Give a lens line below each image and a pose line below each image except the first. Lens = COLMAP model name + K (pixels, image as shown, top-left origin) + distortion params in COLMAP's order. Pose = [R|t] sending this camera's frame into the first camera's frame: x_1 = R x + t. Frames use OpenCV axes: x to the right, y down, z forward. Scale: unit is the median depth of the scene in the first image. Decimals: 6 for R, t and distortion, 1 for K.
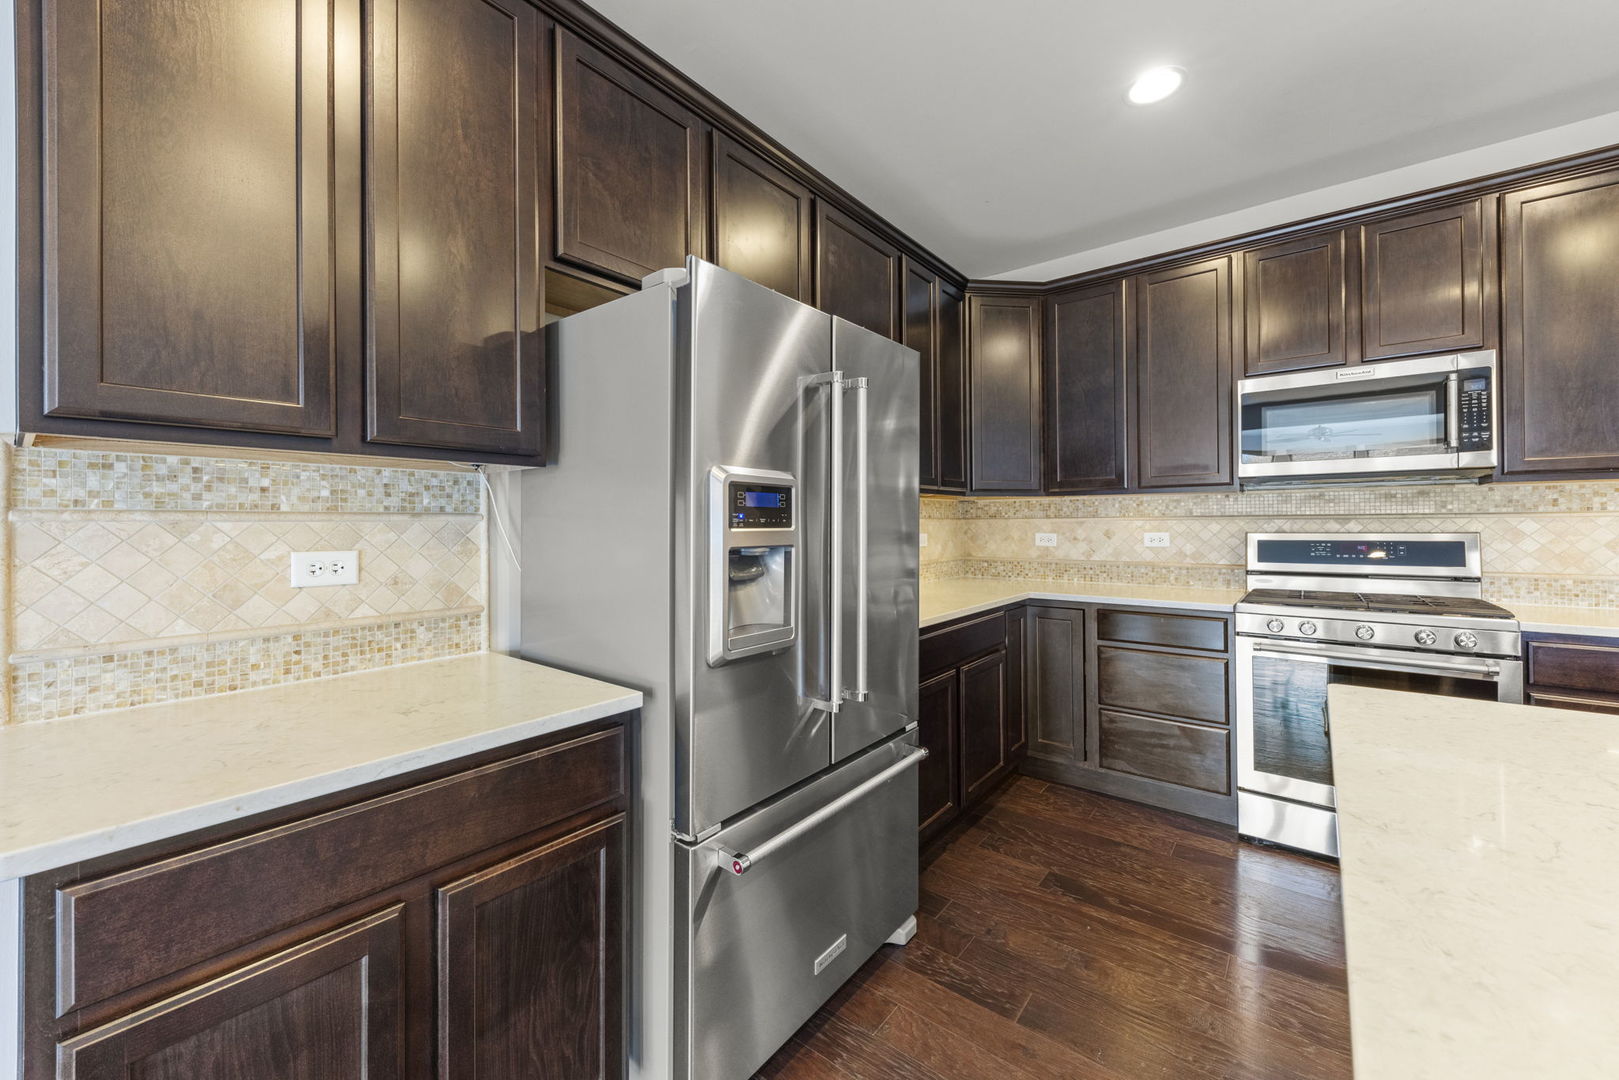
lens RADIAL K [[637.2, 0, 809.3], [0, 637.2, 522.6], [0, 0, 1]] dist [0.002562, -0.000190]
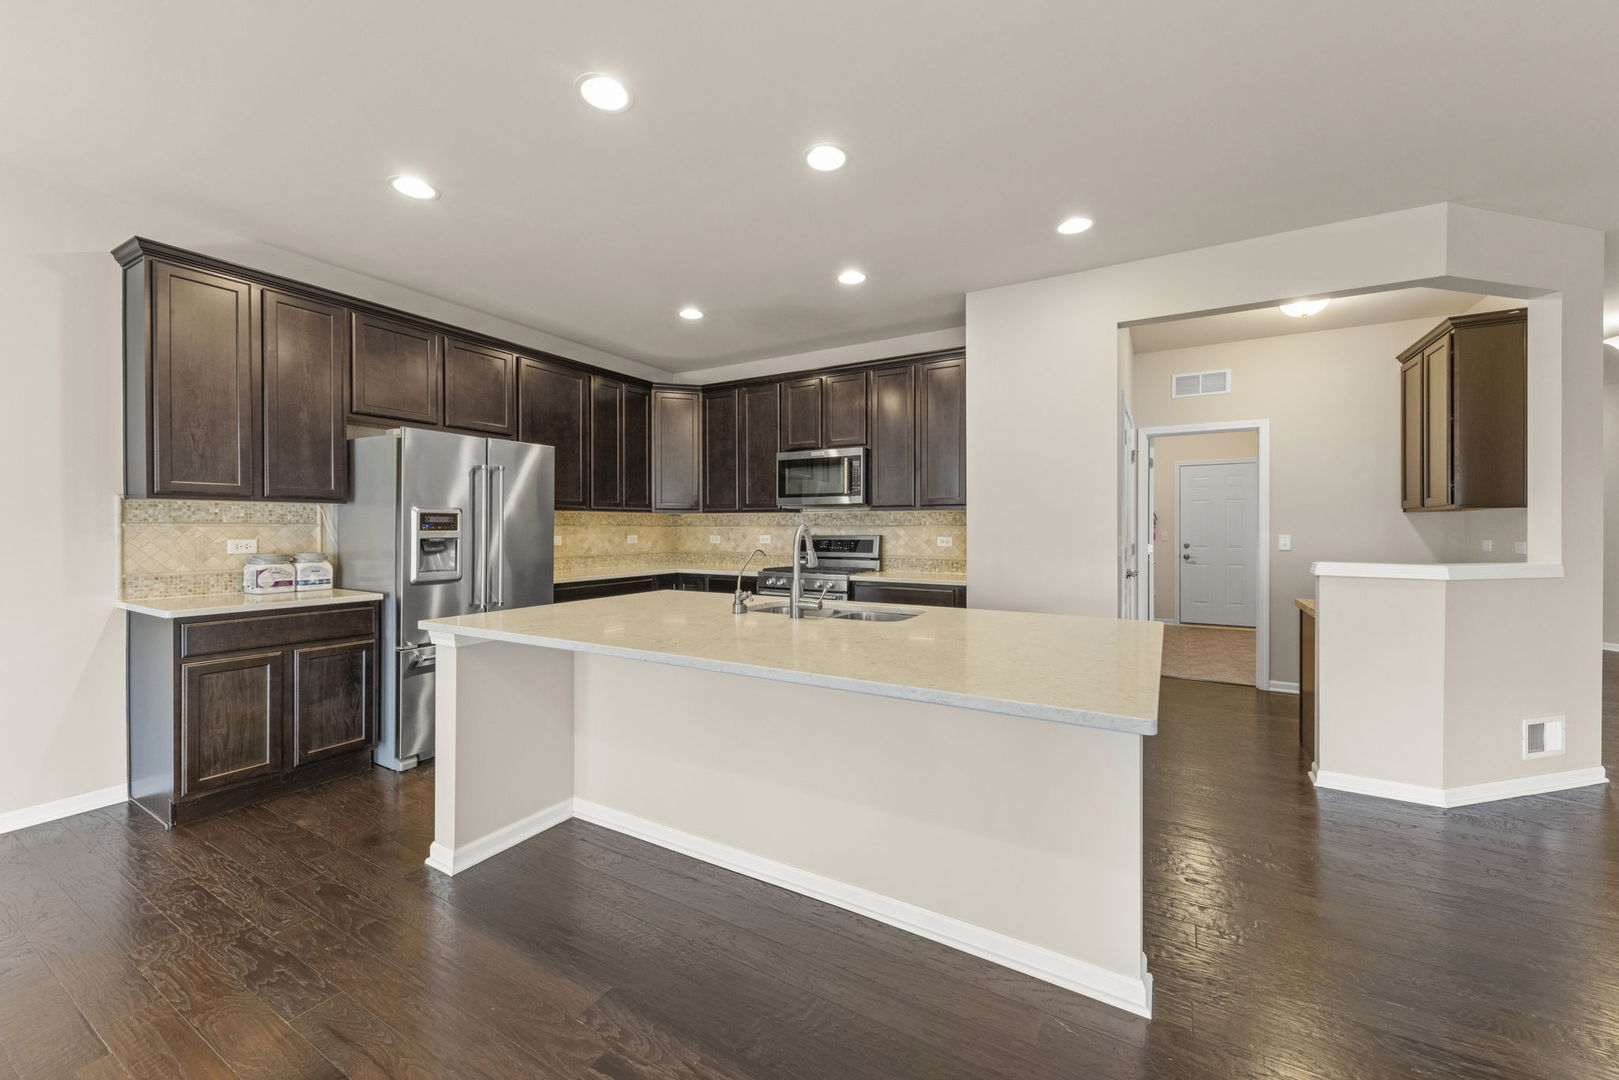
lens RADIAL K [[627.1, 0, 805.4], [0, 627.1, 533.8], [0, 0, 1]] dist [0.015339, -0.006620]
pose [[0.989787, 0.005338, 0.142455, 0.955573], [-0.006844, 0.999926, 0.010081, -0.013410], [-0.142390, -0.010953, 0.989750, -1.586678]]
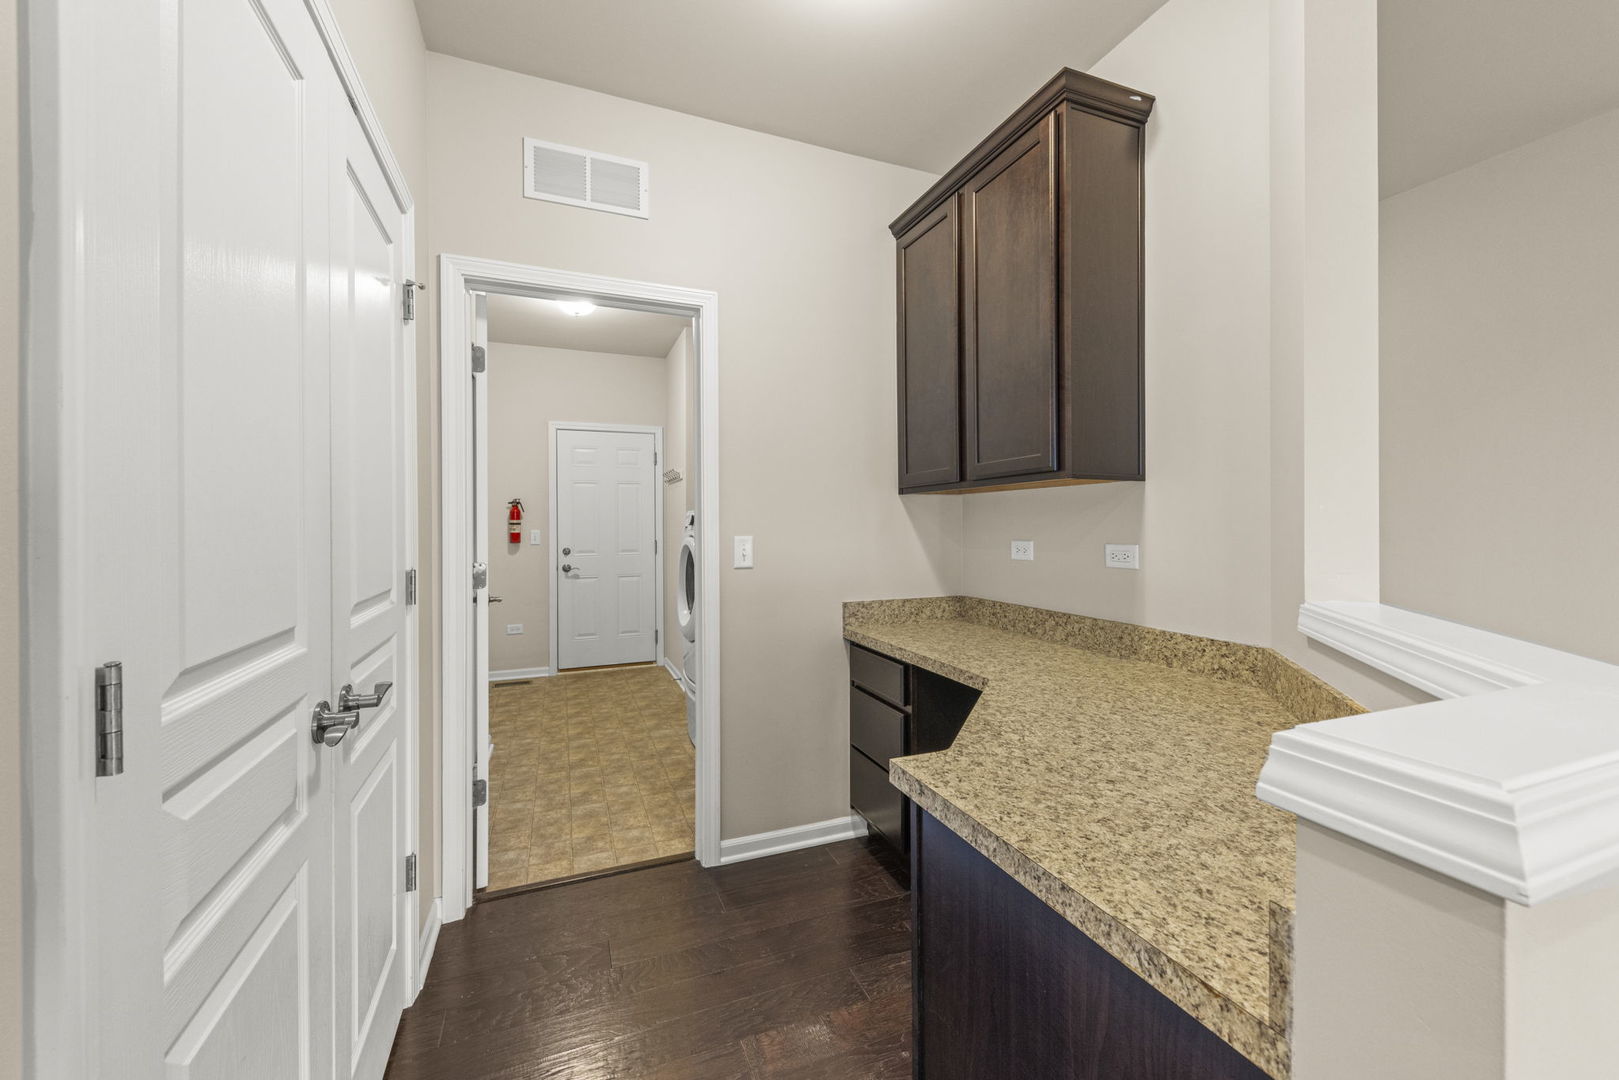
lens RADIAL K [[627.1, 0, 805.4], [0, 627.1, 533.8], [0, 0, 1]] dist [0.015339, -0.006620]
pose [[0.500486, -0.002271, 0.865742, 2.653647], [-0.005922, 0.999964, 0.006047, -0.006726], [-0.865725, -0.008153, 0.500454, 0.456515]]
